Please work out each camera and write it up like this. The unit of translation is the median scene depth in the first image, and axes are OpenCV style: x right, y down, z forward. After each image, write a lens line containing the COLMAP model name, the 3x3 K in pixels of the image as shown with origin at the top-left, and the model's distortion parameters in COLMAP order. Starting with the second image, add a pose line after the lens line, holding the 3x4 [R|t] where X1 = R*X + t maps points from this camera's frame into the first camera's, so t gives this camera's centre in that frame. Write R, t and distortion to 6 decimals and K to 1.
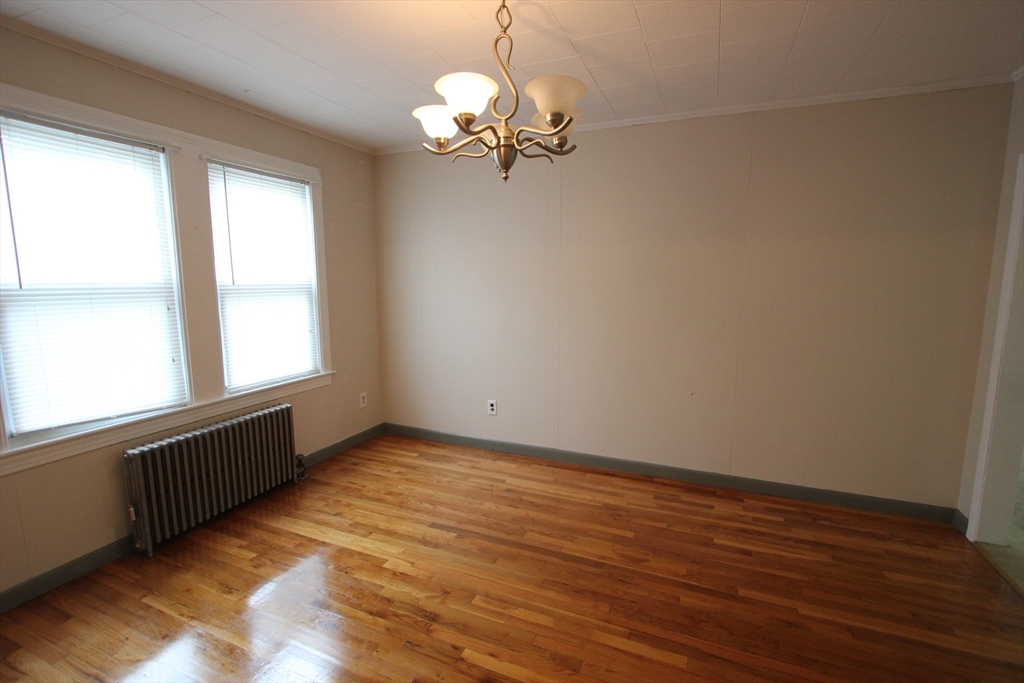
lens RADIAL K [[468.2, 0, 512.9], [0, 468.2, 342.9], [0, 0, 1]] dist [-0.016360, 0.000578]
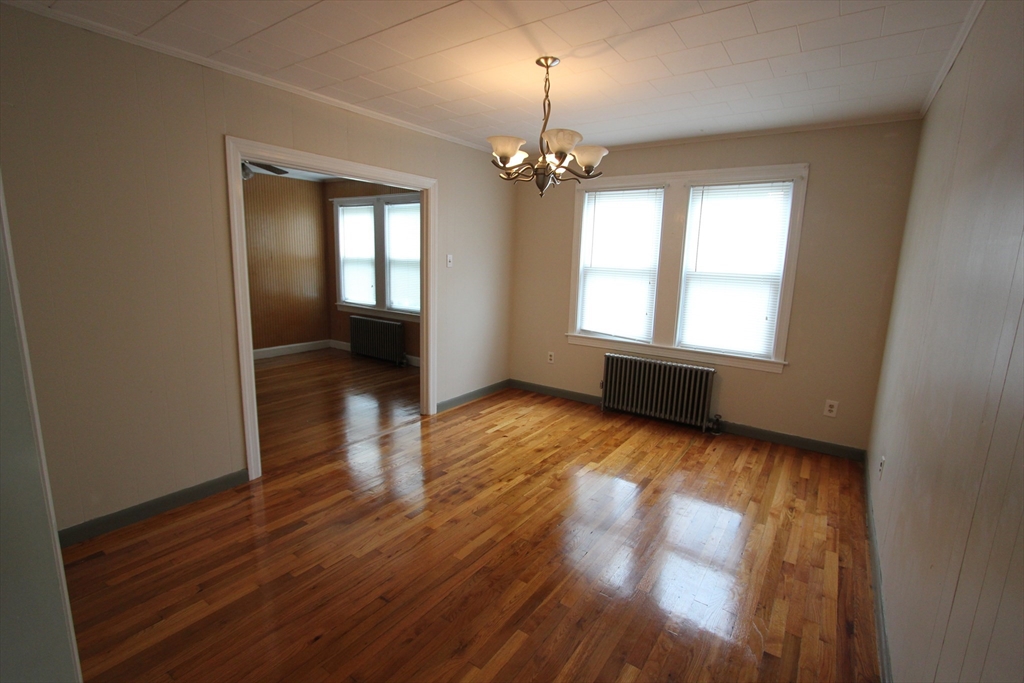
lens RADIAL K [[468.2, 0, 512.9], [0, 468.2, 342.9], [0, 0, 1]] dist [-0.016360, 0.000578]
pose [[-0.201163, 0.166672, -0.965274, 0.932349], [-0.165645, 0.965439, 0.201221, -0.112687], [0.965451, 0.200371, -0.166602, 0.772655]]
